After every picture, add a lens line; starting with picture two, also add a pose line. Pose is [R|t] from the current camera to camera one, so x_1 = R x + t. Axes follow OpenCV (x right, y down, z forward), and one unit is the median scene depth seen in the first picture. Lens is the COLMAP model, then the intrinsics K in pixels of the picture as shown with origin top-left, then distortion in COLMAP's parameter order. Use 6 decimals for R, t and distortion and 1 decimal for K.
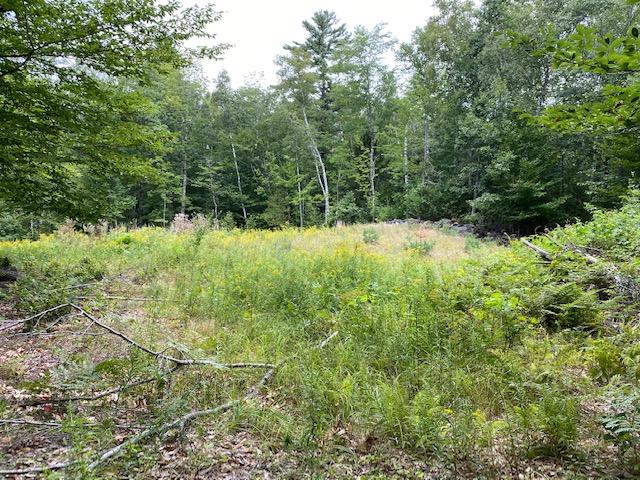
lens RADIAL K [[482.7, 0, 319.5], [0, 482.7, 241.7], [0, 0, 1]] dist [0.029339, -0.017803]
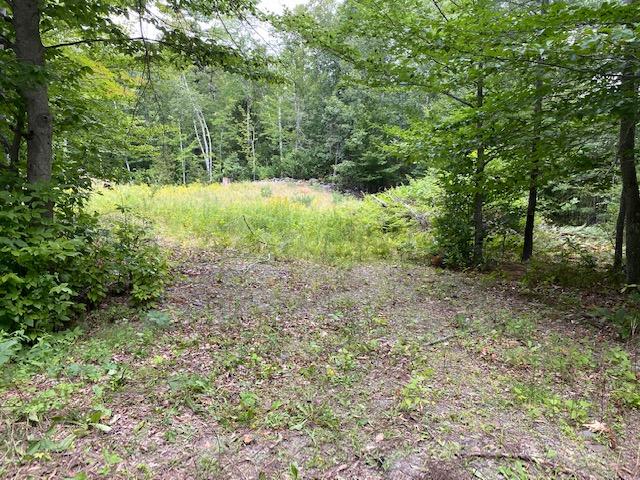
lens RADIAL K [[482.7, 0, 320.0], [0, 482.7, 241.2], [0, 0, 1]] dist [0.029339, -0.017803]
pose [[0.955359, -0.016328, 0.294995, -0.100821], [-0.010698, 0.995905, 0.089769, 0.002470], [-0.295253, -0.088918, 0.951273, -0.222988]]
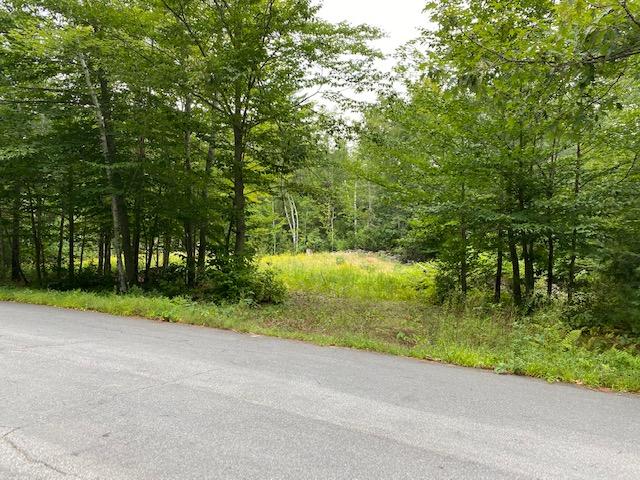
lens RADIAL K [[482.7, 0, 318.2], [0, 482.7, 239.8], [0, 0, 1]] dist [0.029339, -0.017803]
pose [[0.990849, 0.036052, 0.130070, -0.132755], [-0.028980, 0.998018, -0.055859, 0.009240], [-0.131826, 0.051578, 0.989930, -0.459434]]
